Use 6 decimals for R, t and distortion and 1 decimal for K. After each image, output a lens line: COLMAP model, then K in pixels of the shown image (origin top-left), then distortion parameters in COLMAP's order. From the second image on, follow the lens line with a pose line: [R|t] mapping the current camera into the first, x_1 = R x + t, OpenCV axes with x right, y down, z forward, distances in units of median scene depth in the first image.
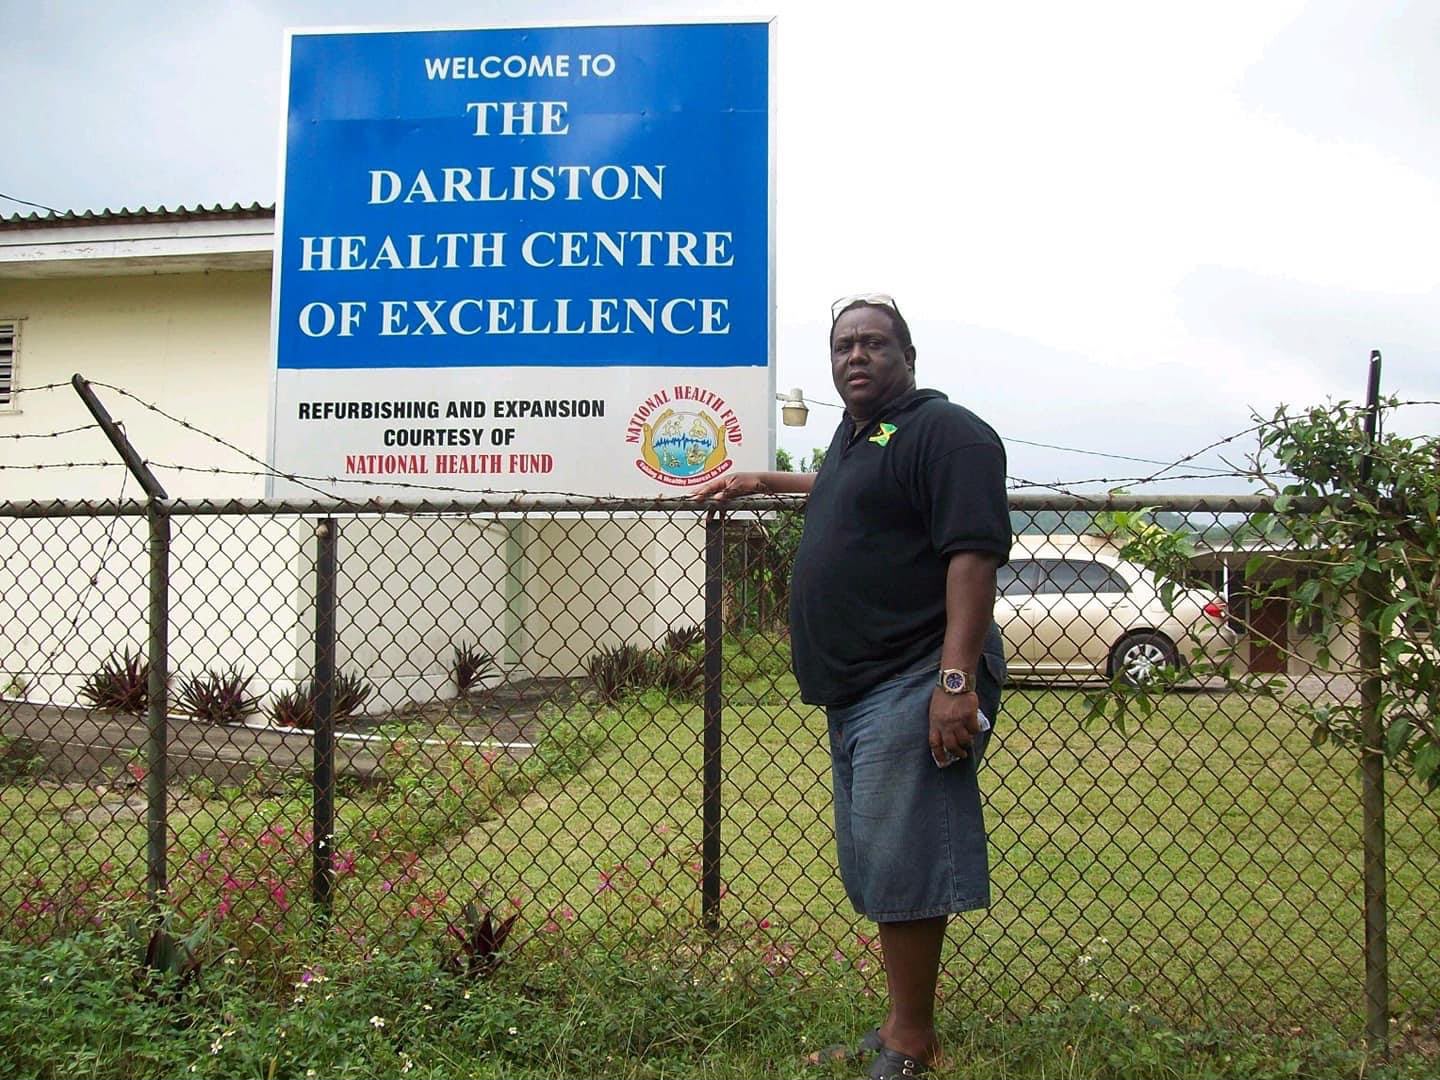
lens RADIAL K [[1531.8, 0, 720.0], [0, 1531.8, 540.0], [0, 0, 1]] dist [-0.162376, 0.040833]
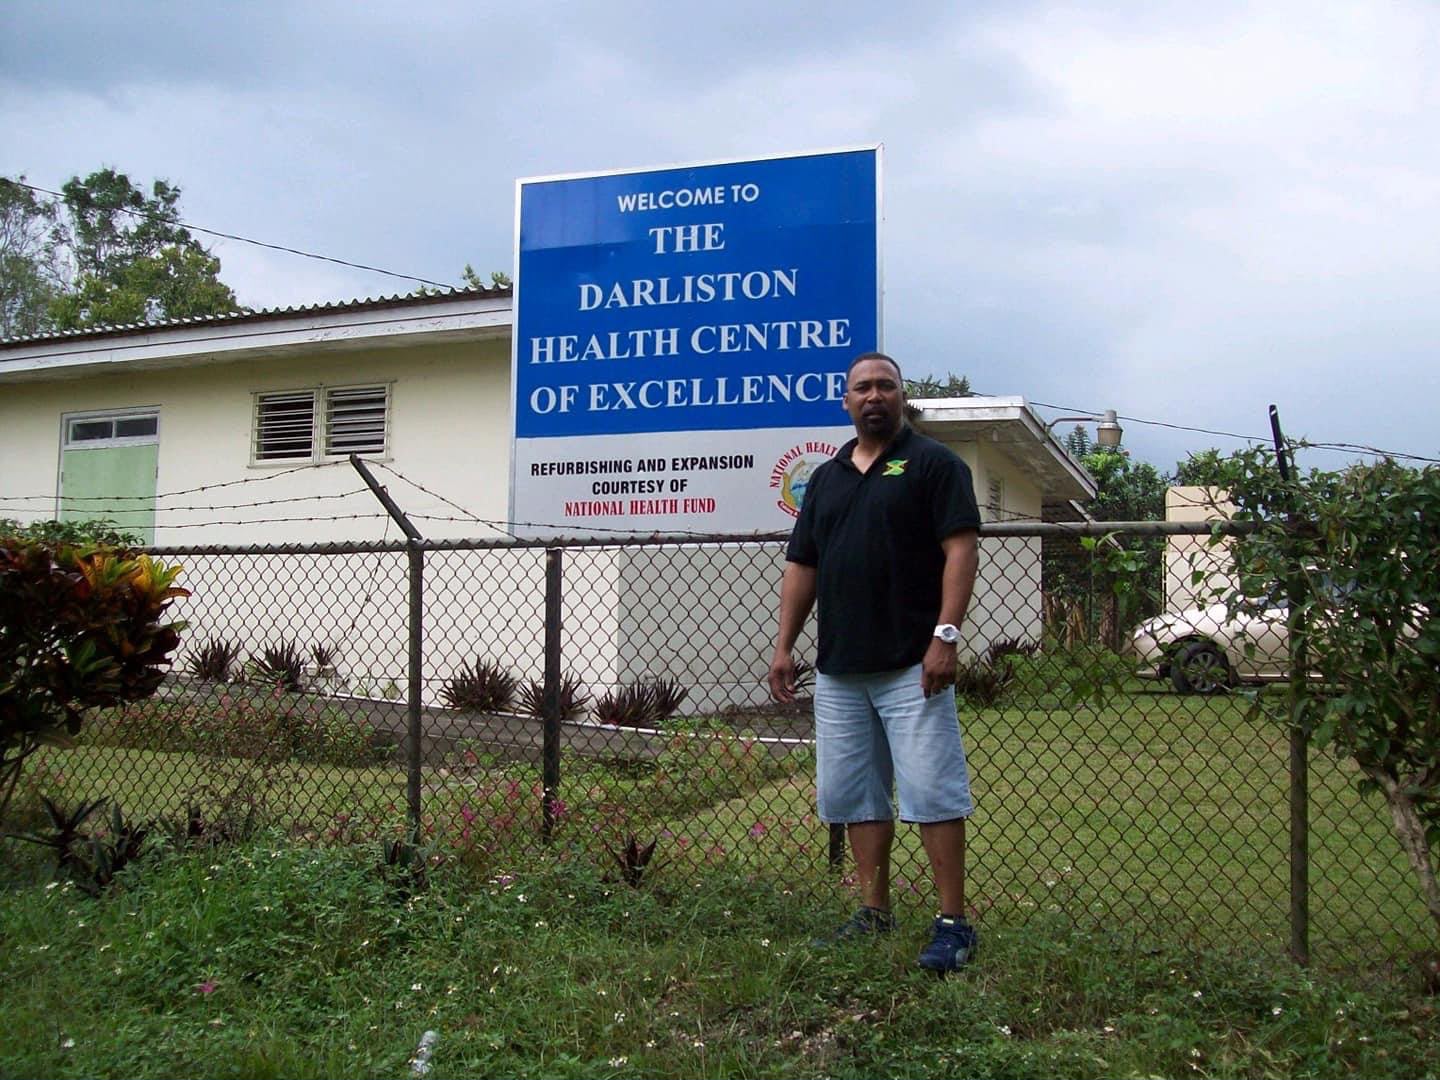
lens RADIAL K [[1531.8, 0, 720.0], [0, 1531.8, 540.0], [0, 0, 1]] dist [-0.162376, 0.040833]
pose [[0.964392, -0.019112, -0.263785, 0.235145], [0.015988, 0.999774, -0.013983, -0.002087], [0.263993, 0.009268, 0.964480, -0.252154]]
